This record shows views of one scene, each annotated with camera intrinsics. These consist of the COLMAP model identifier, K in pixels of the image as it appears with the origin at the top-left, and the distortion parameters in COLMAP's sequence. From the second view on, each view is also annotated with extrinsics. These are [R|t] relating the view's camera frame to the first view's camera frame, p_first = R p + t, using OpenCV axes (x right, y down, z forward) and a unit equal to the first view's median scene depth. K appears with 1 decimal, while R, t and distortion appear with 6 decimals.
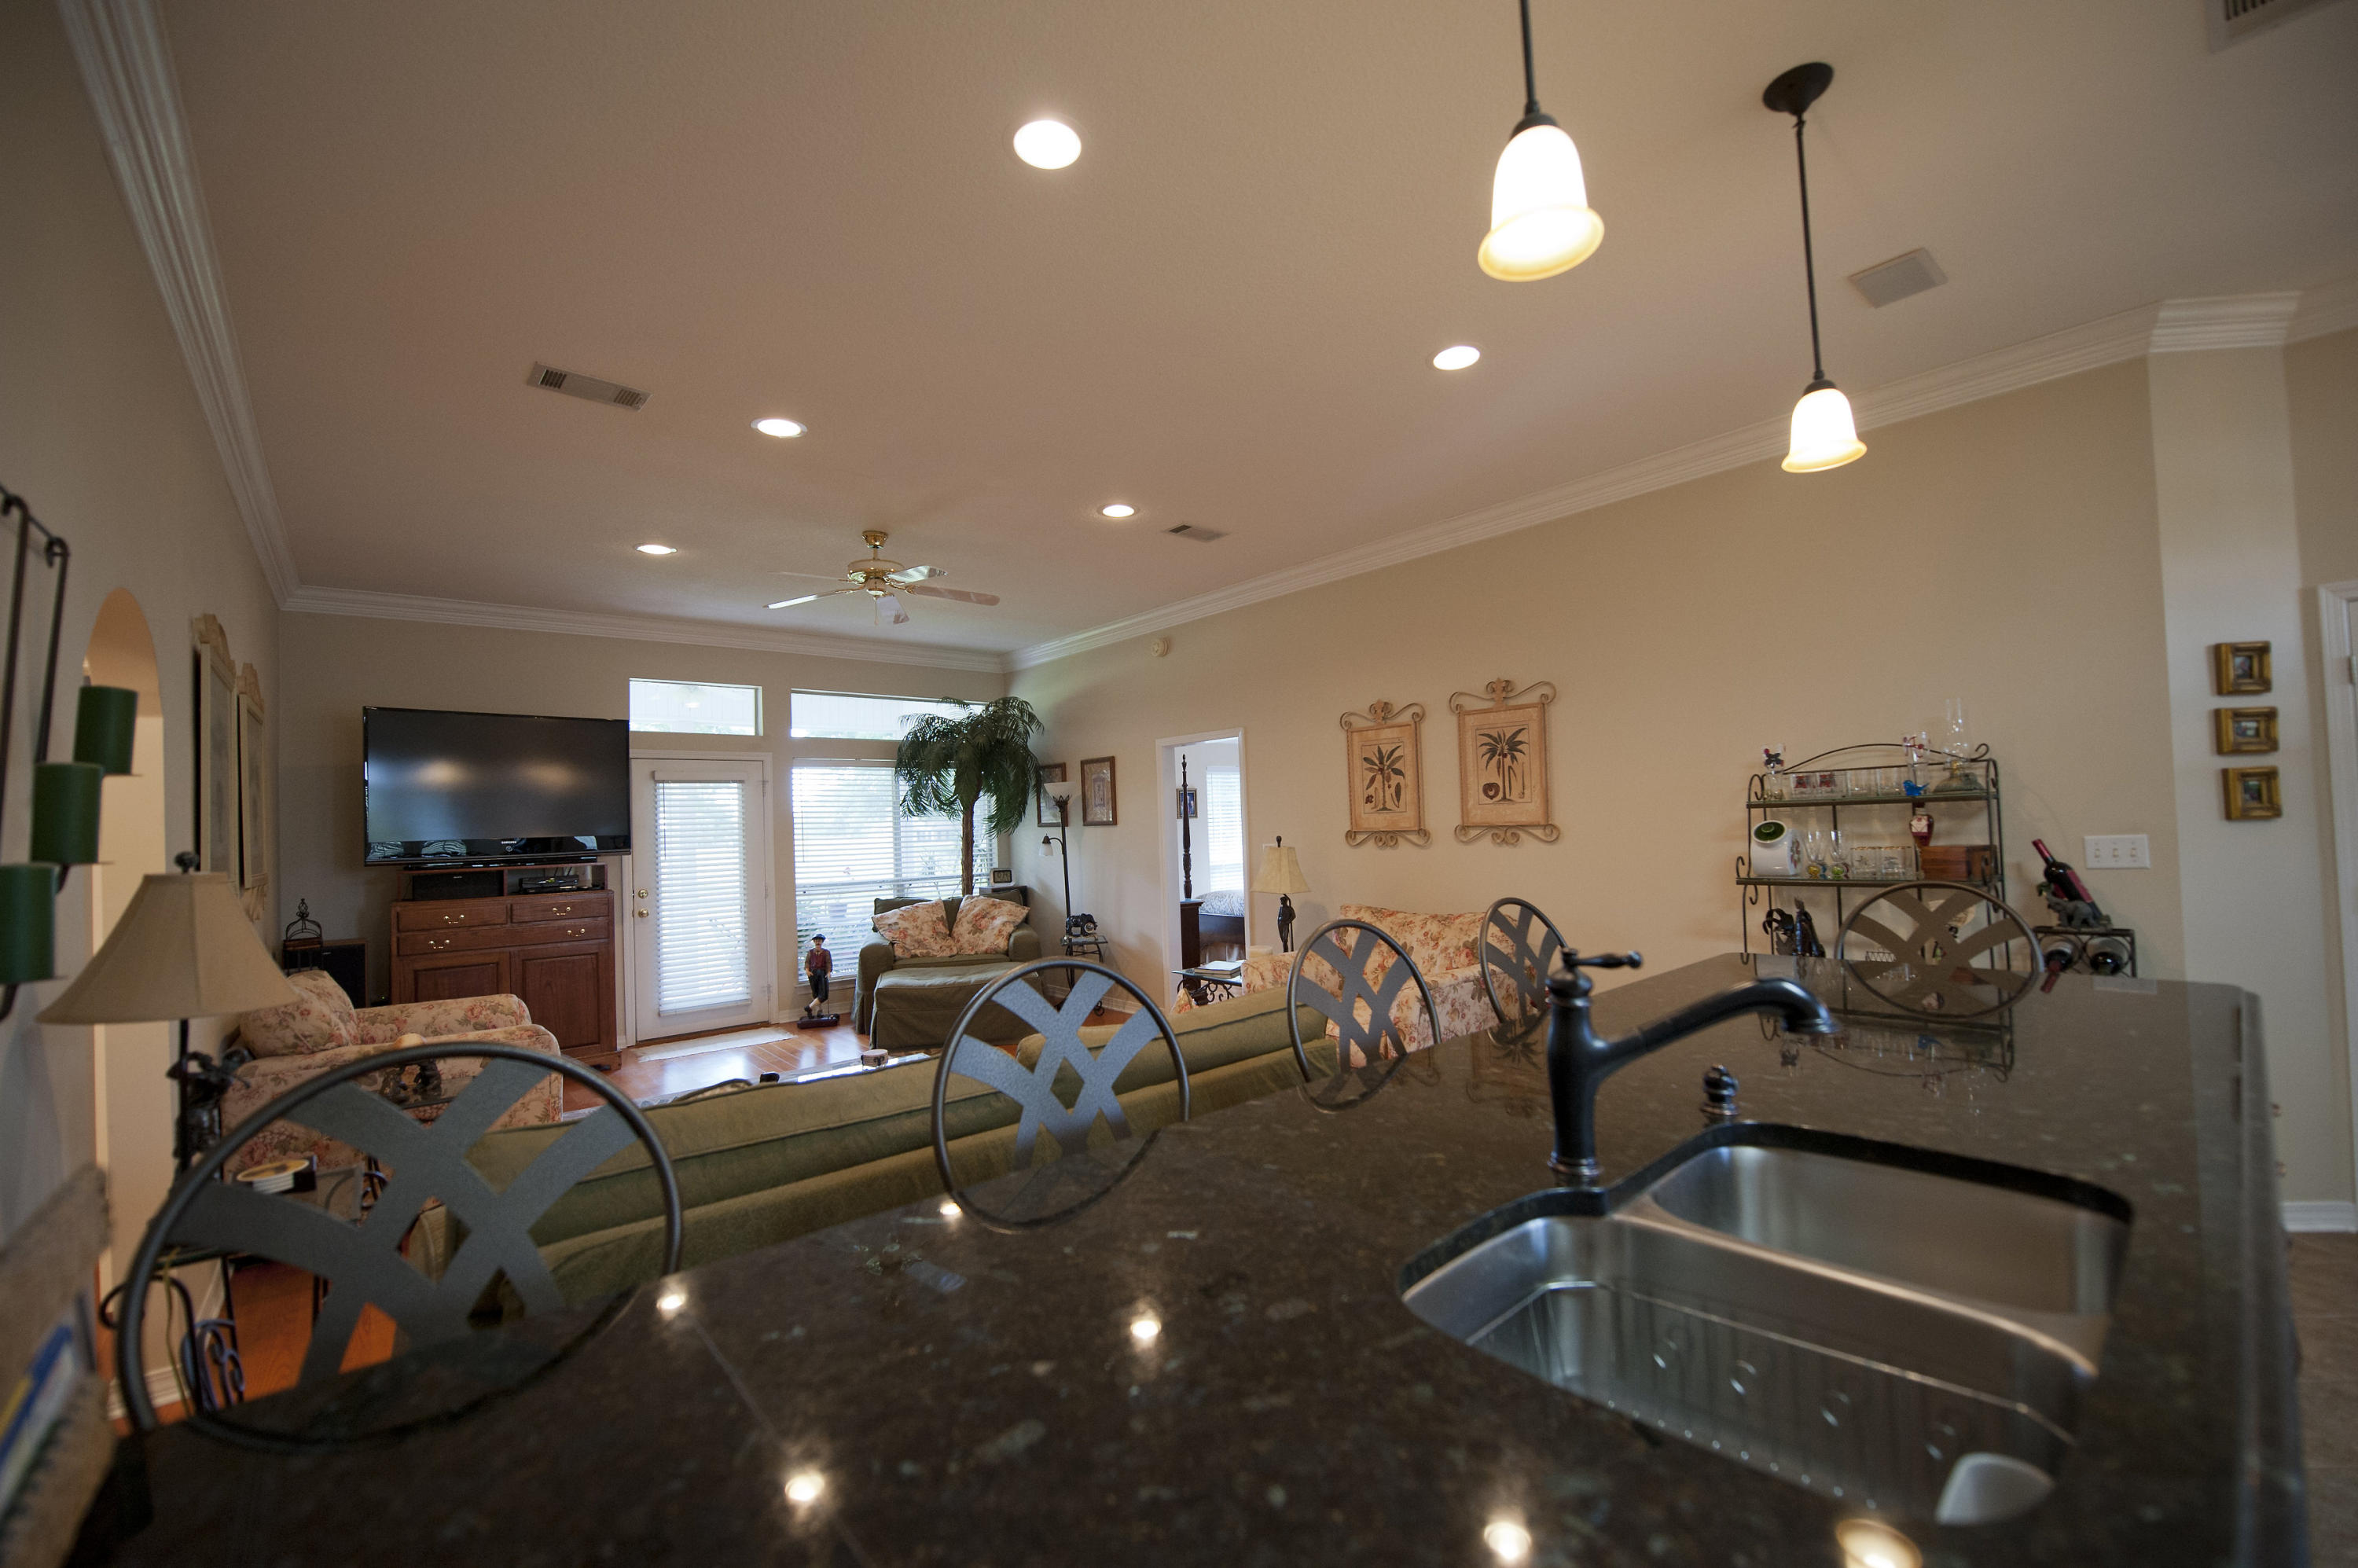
lens RADIAL K [[937.8, 0, 1176.3], [0, 937.8, 792.8], [0, 0, 1]] dist [-0.018499, -0.000873]
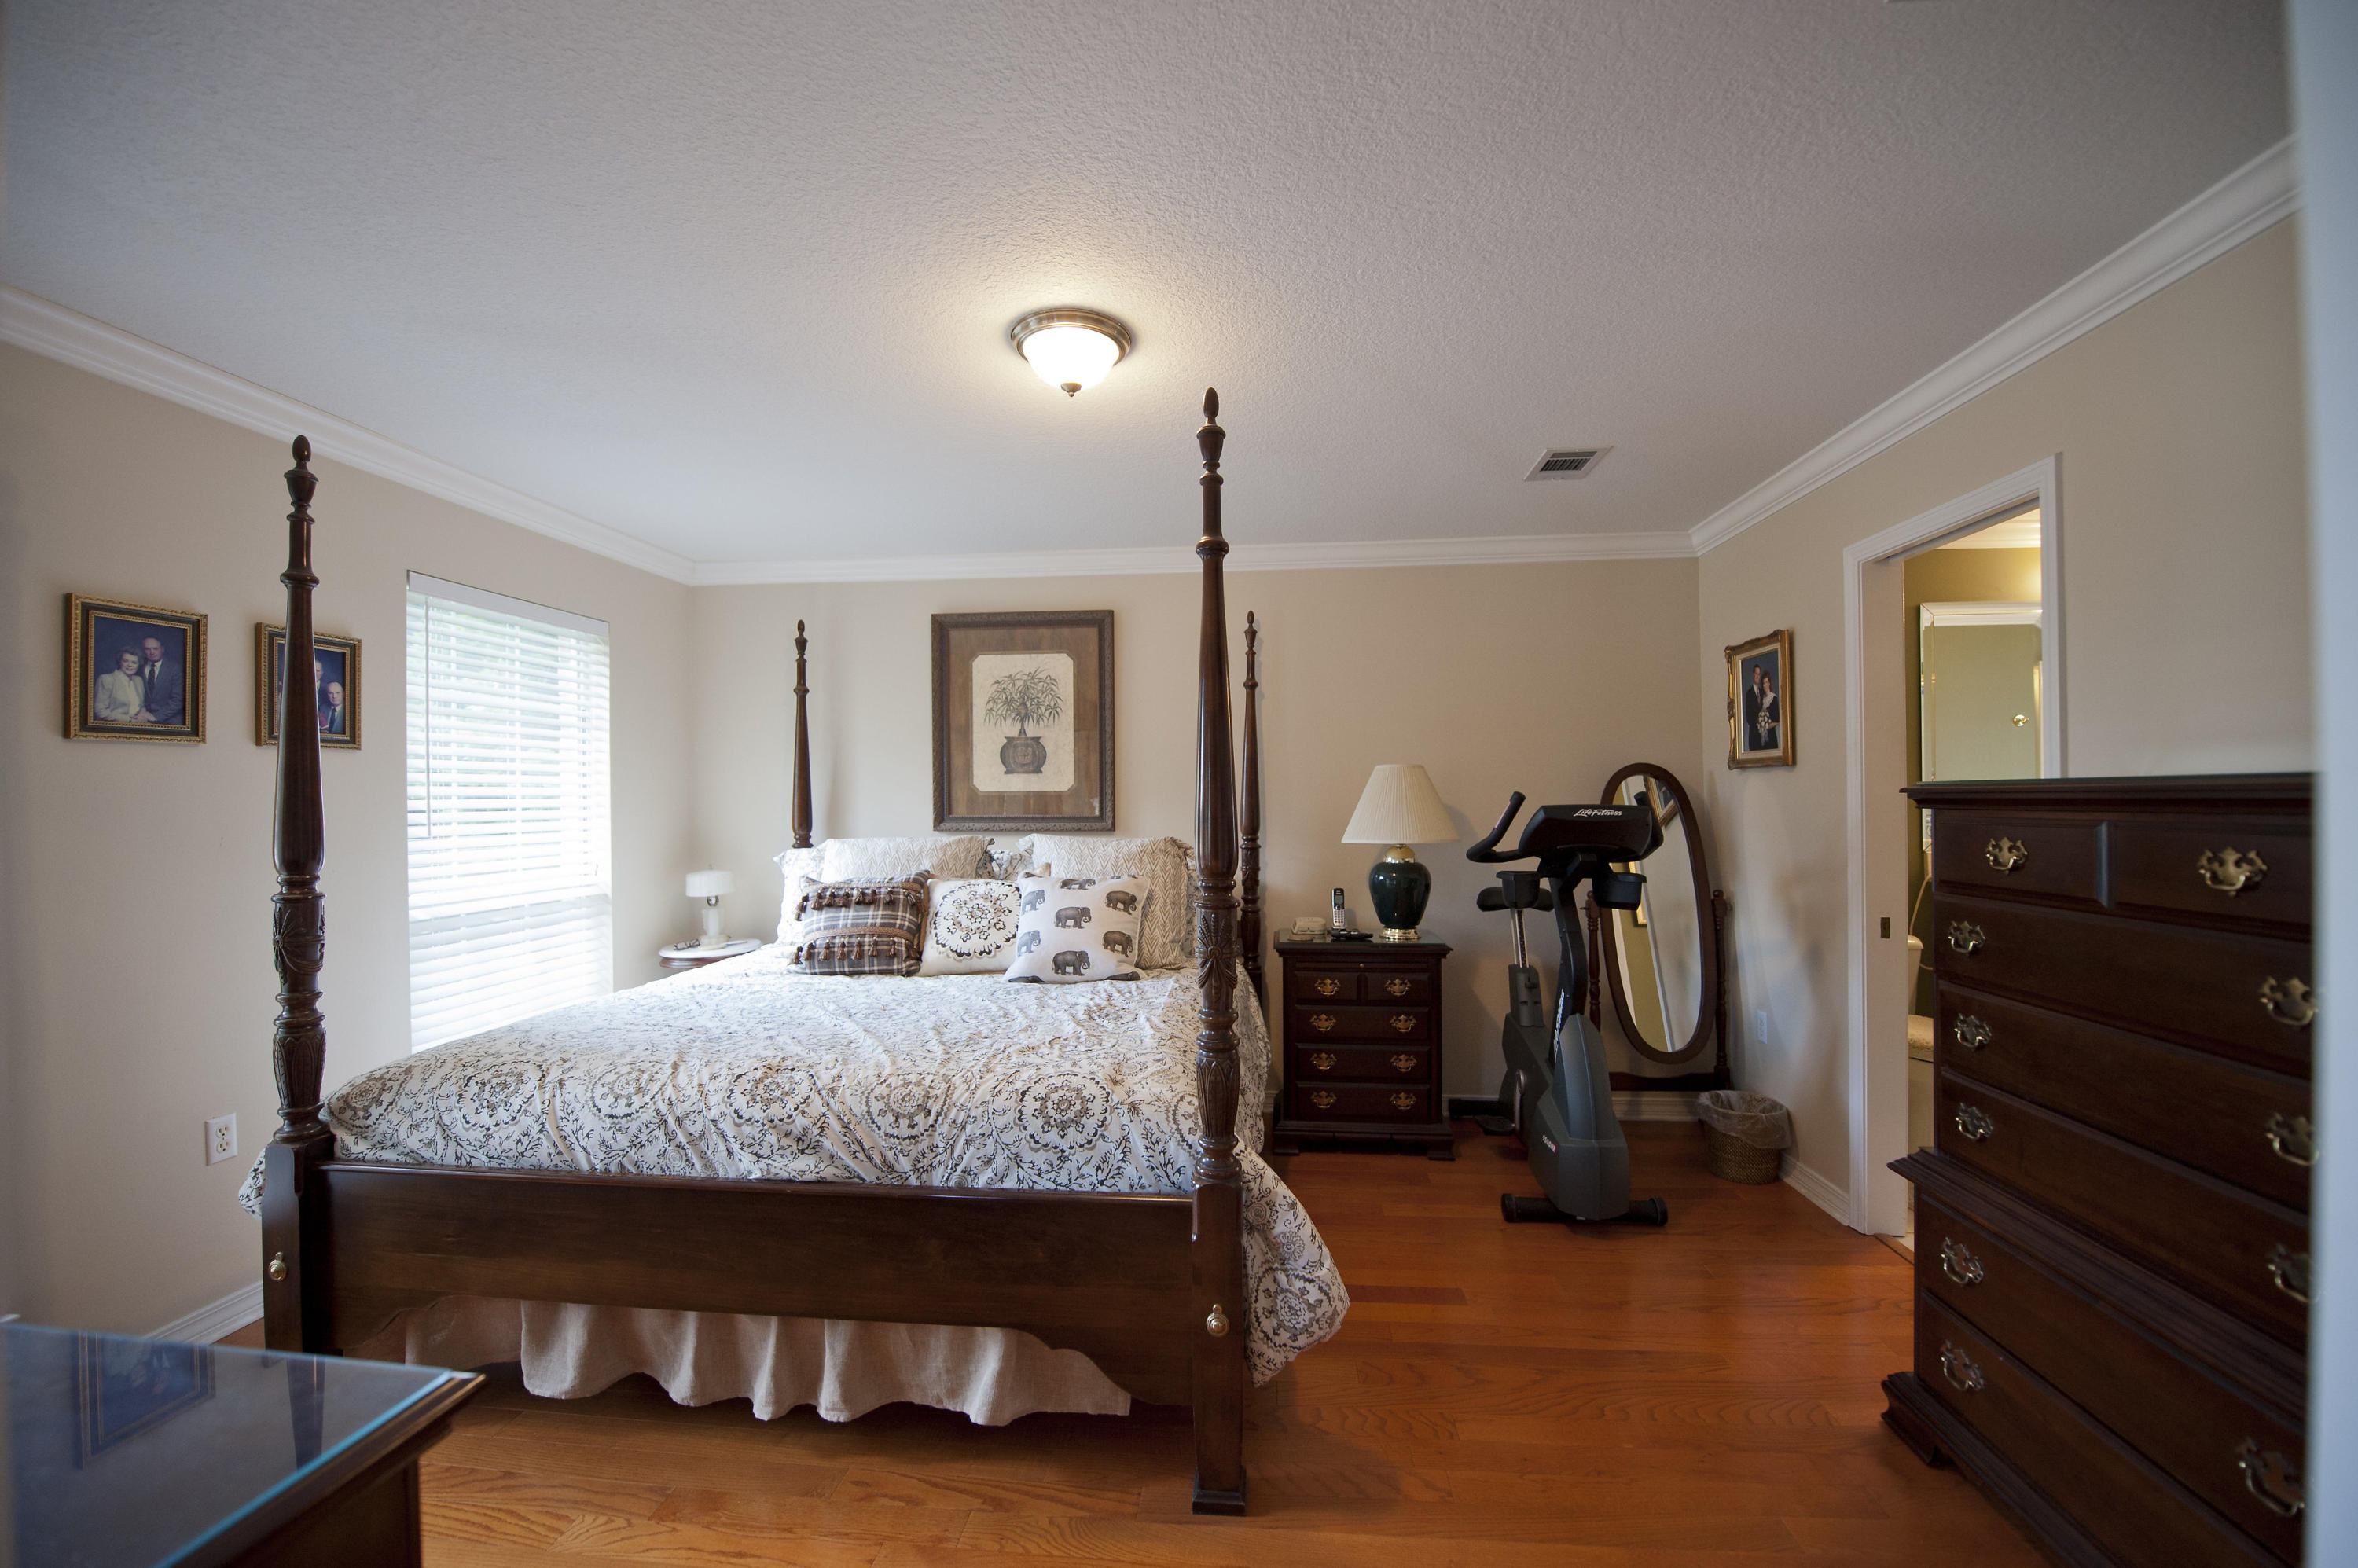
lens RADIAL K [[937.8, 0, 1181.6], [0, 937.8, 804.1], [0, 0, 1]] dist [-0.018499, -0.000873]
pose [[0.720622, 0.027638, 0.692777, 0.016503], [-0.038505, 0.999258, 0.000187, 0.058724], [-0.692258, -0.026810, 0.721152, 1.126399]]
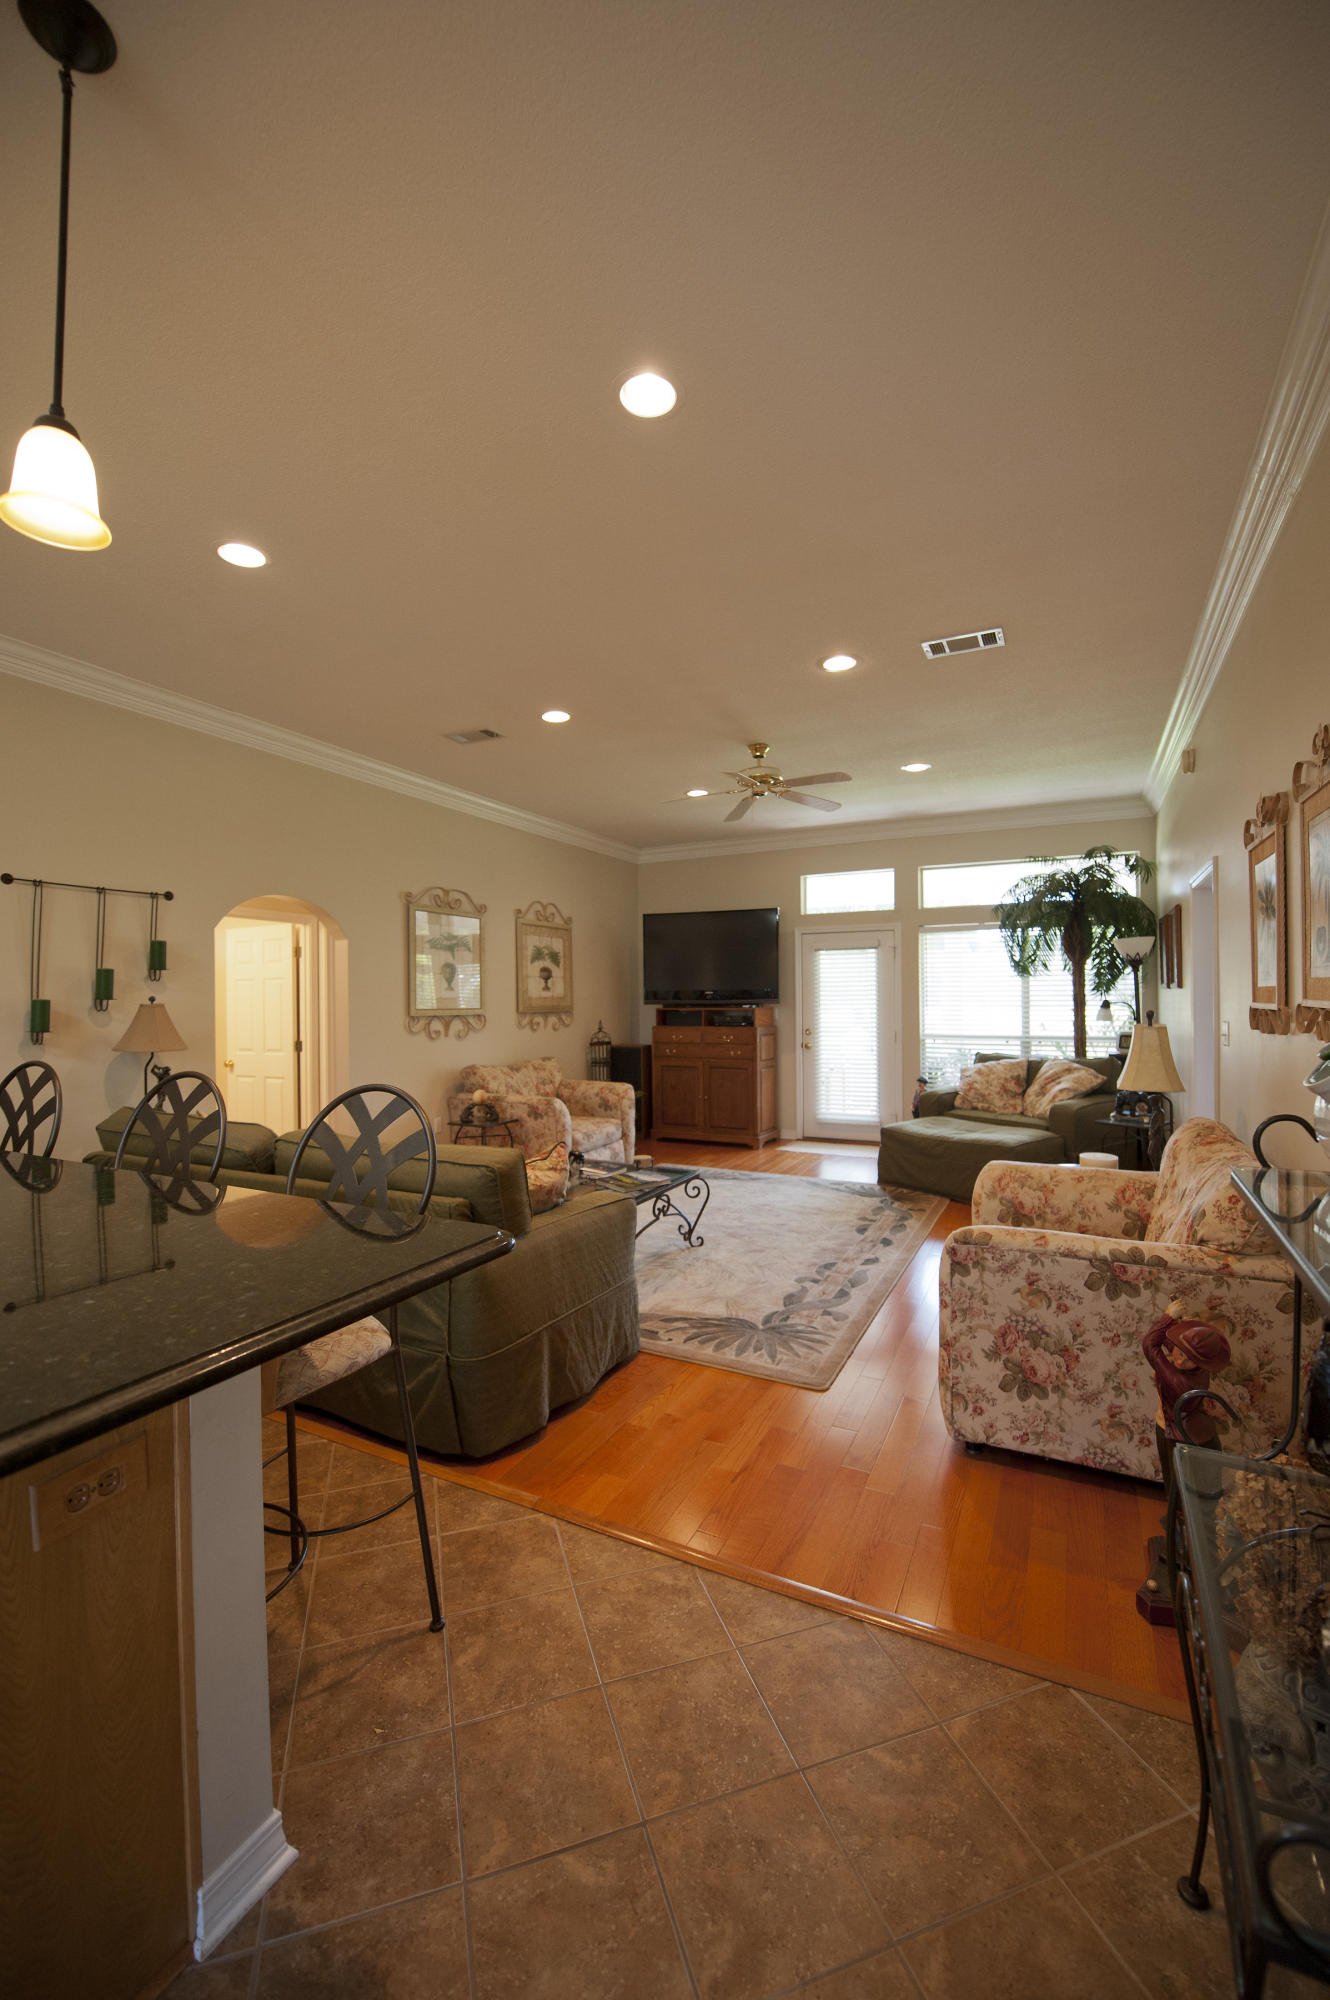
lens RADIAL K [[795.4, 0, 681.3], [0, 795.4, 992.5], [0, 0, 1]] dist [-0.018499, -0.000873]
pose [[0.393986, 0.024118, -0.918800, 0.506926], [0.025551, 0.998982, 0.037179, 0.001270], [0.918761, -0.038124, 0.392968, 0.418942]]
